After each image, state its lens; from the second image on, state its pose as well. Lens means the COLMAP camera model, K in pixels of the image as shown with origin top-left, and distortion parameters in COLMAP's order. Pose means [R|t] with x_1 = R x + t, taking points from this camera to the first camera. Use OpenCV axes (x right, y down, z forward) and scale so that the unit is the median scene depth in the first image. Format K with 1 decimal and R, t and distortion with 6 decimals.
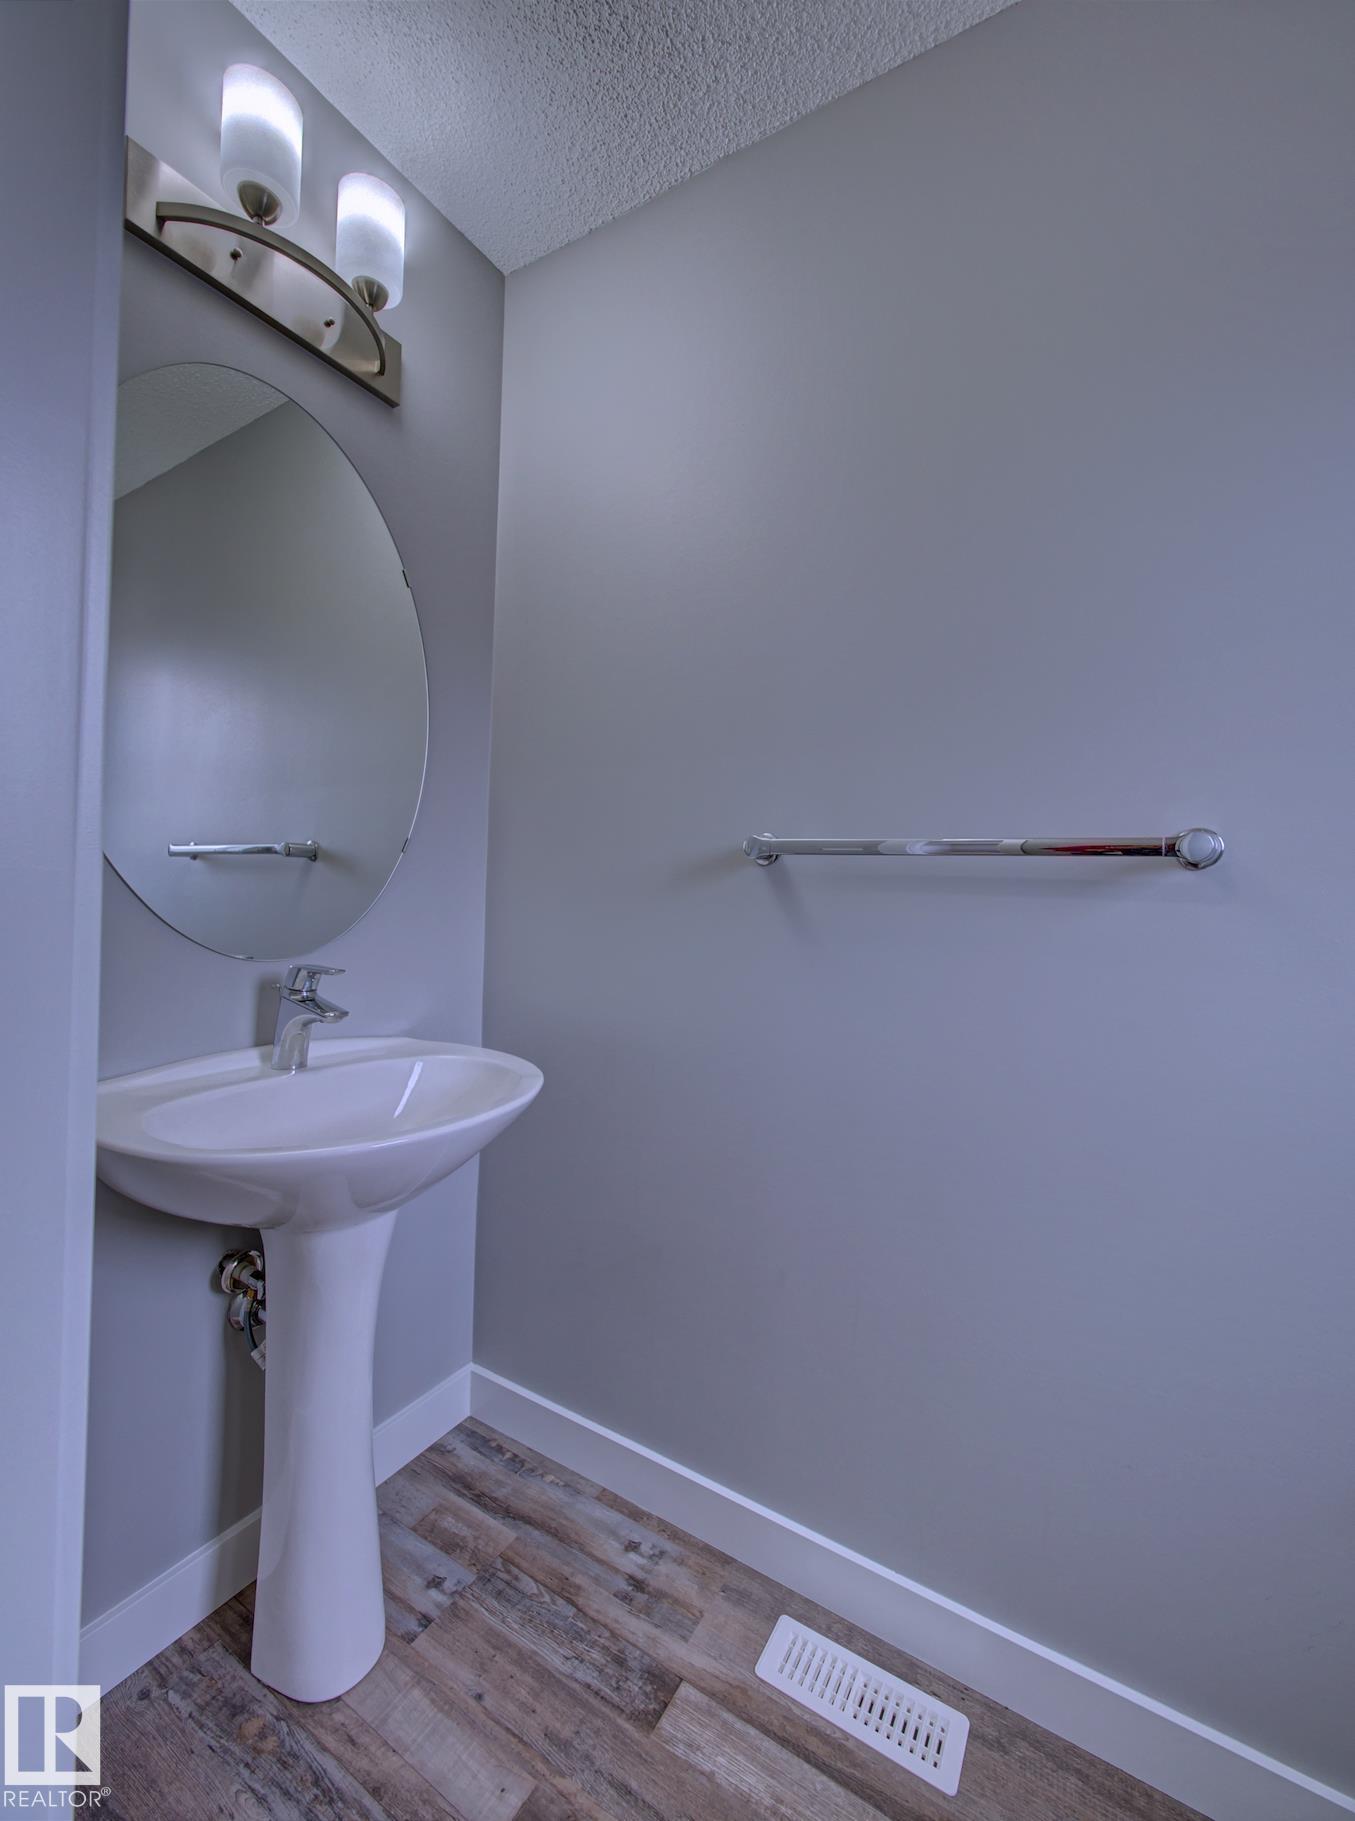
lens RADIAL K [[736.1, 0, 680.0], [0, 736.1, 899.8], [0, 0, 1]] dist [-0.000438, 0.000059]
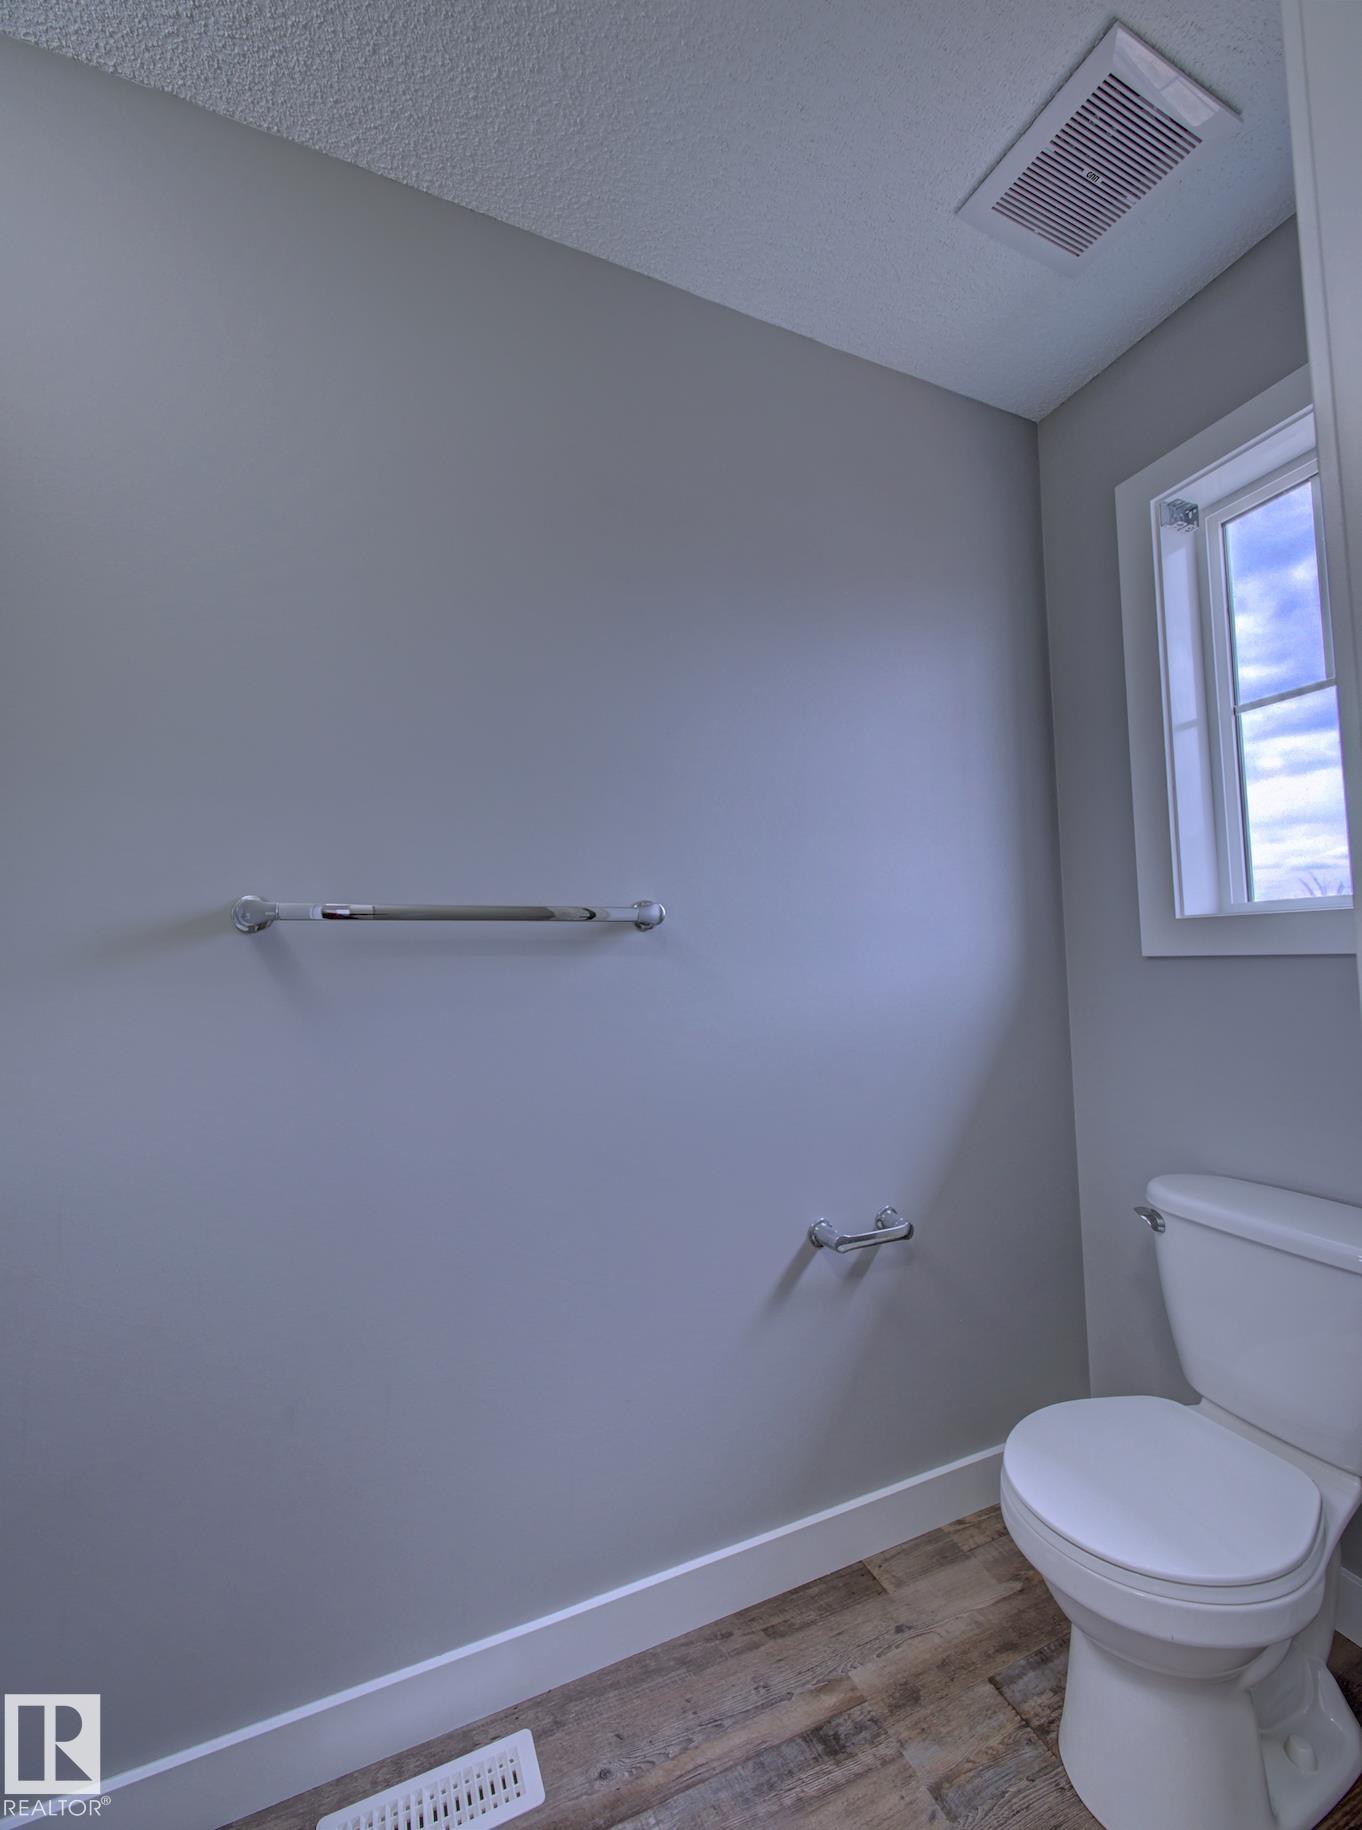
lens RADIAL K [[735.6, 0, 681.0], [0, 735.6, 915.0], [0, 0, 1]] dist [-0.001114, 0.000193]
pose [[0.587506, 0.006281, 0.809195, -0.316762], [0.048972, 0.997861, -0.043301, -0.005620], [-0.807737, 0.065068, 0.585942, 0.110695]]
